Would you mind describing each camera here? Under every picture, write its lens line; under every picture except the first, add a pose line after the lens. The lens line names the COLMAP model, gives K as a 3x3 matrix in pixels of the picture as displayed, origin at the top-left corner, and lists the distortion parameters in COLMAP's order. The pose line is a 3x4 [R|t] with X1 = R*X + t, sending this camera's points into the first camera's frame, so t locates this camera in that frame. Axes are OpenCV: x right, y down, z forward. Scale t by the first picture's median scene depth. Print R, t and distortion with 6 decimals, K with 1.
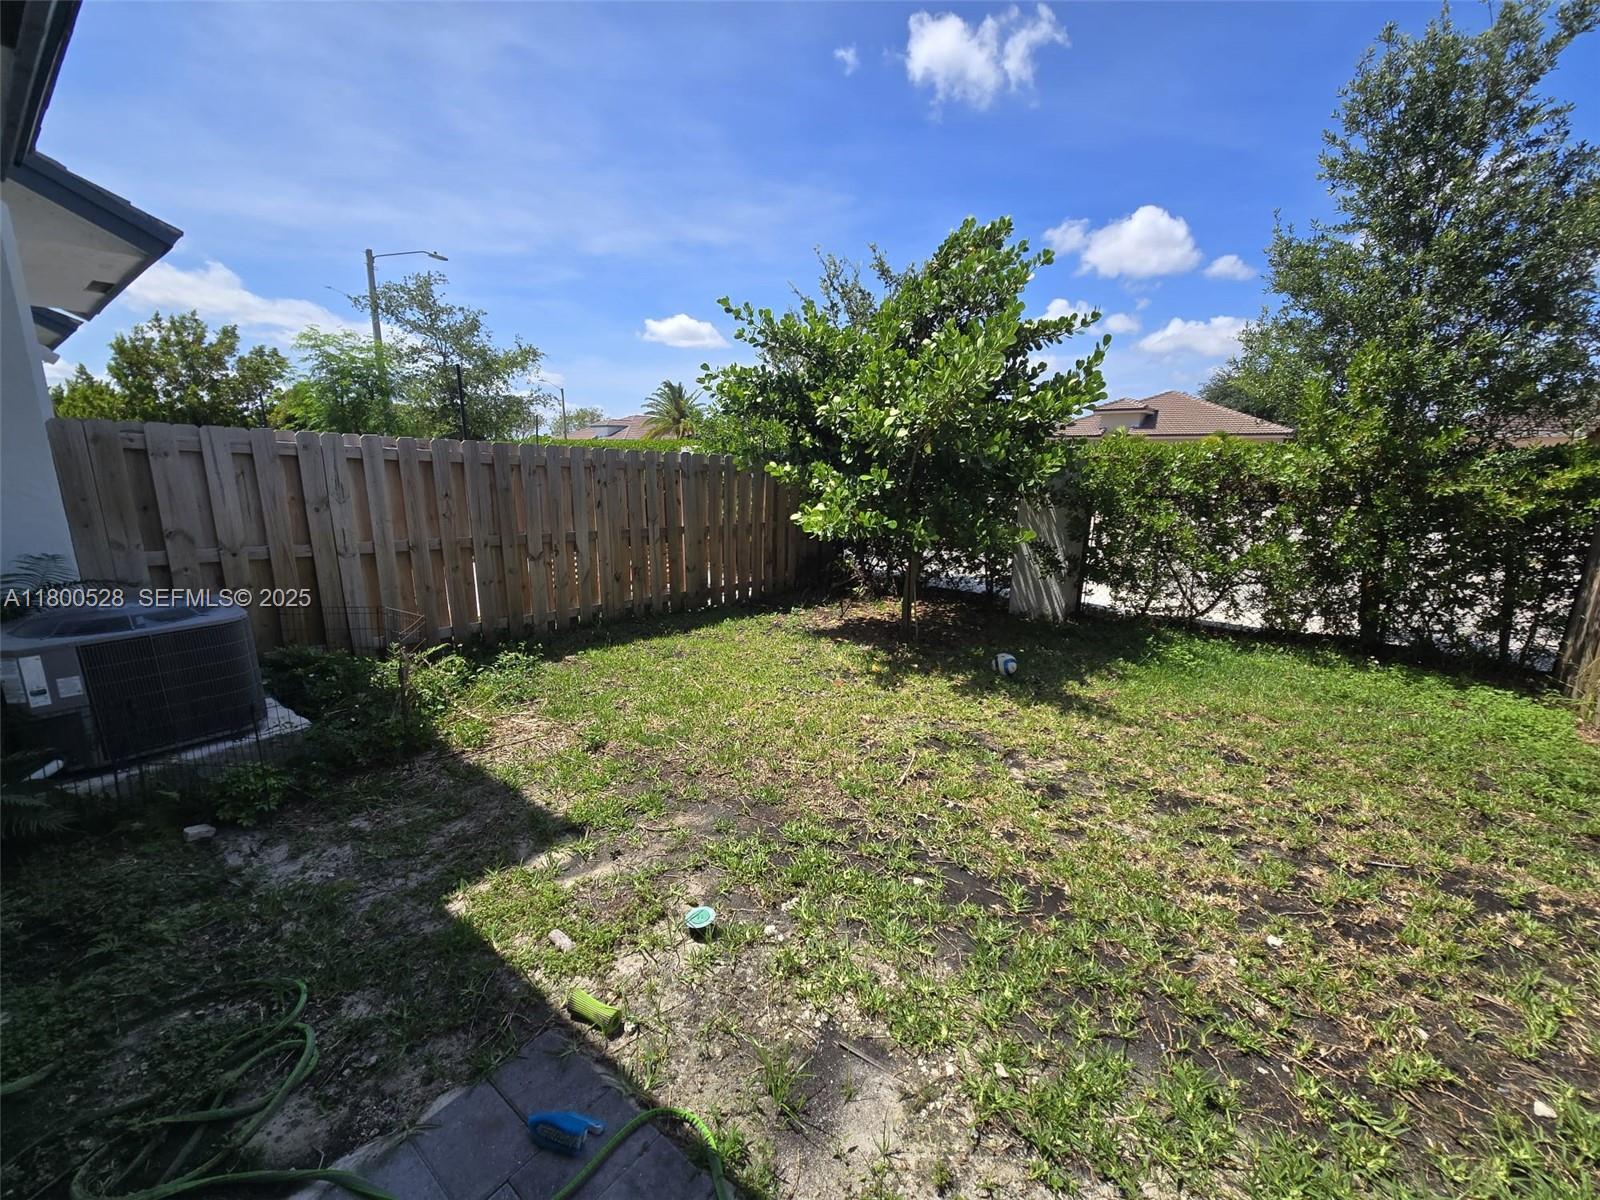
lens RADIAL K [[651.5, 0, 804.8], [0, 651.5, 603.3], [0, 0, 1]] dist [-0.002424, -0.000409]
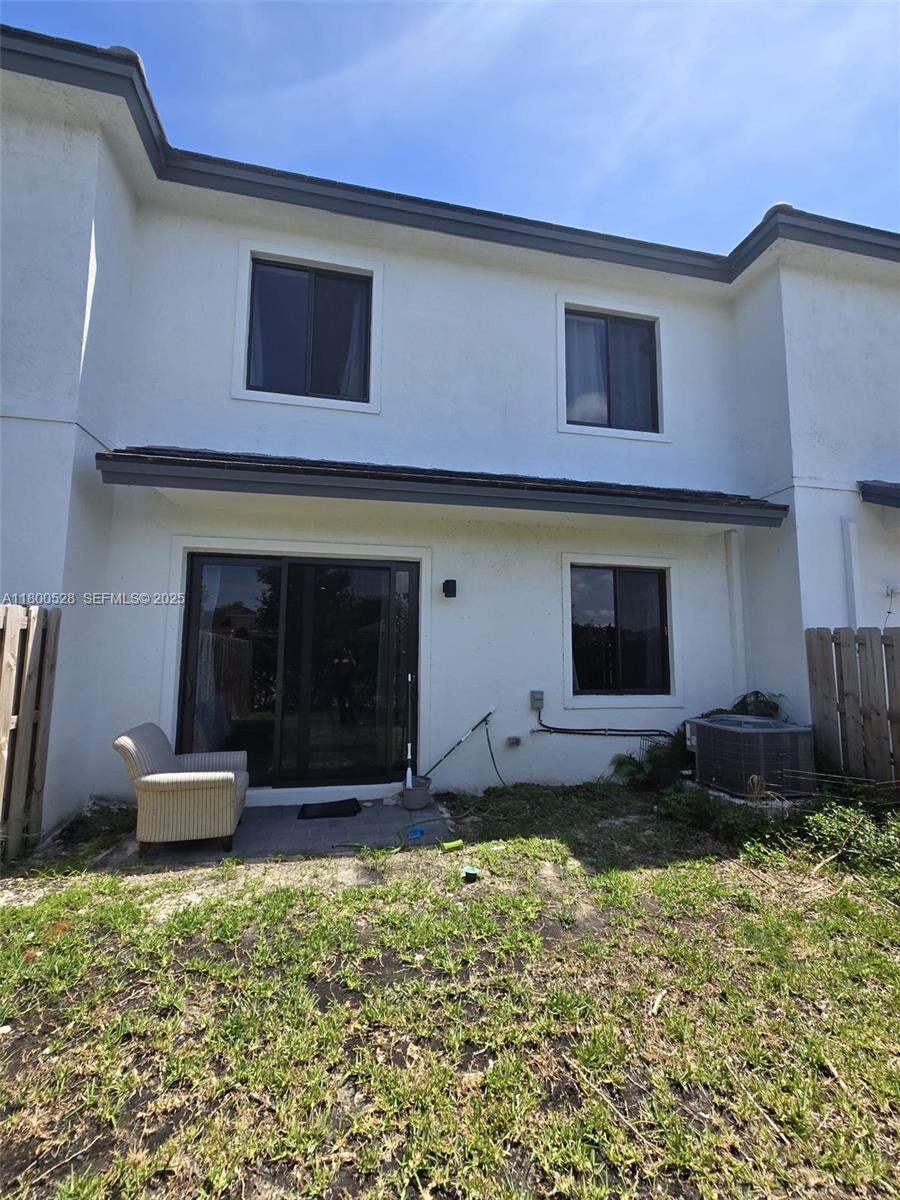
lens RADIAL K [[488.6, 0, 451.9], [0, 488.6, 597.1], [0, 0, 1]] dist [-0.002424, -0.000409]
pose [[-0.648051, -0.092065, -0.756012, 0.869684], [-0.182869, 0.982436, 0.037117, -0.300234], [0.739317, 0.162305, -0.653504, 1.463664]]
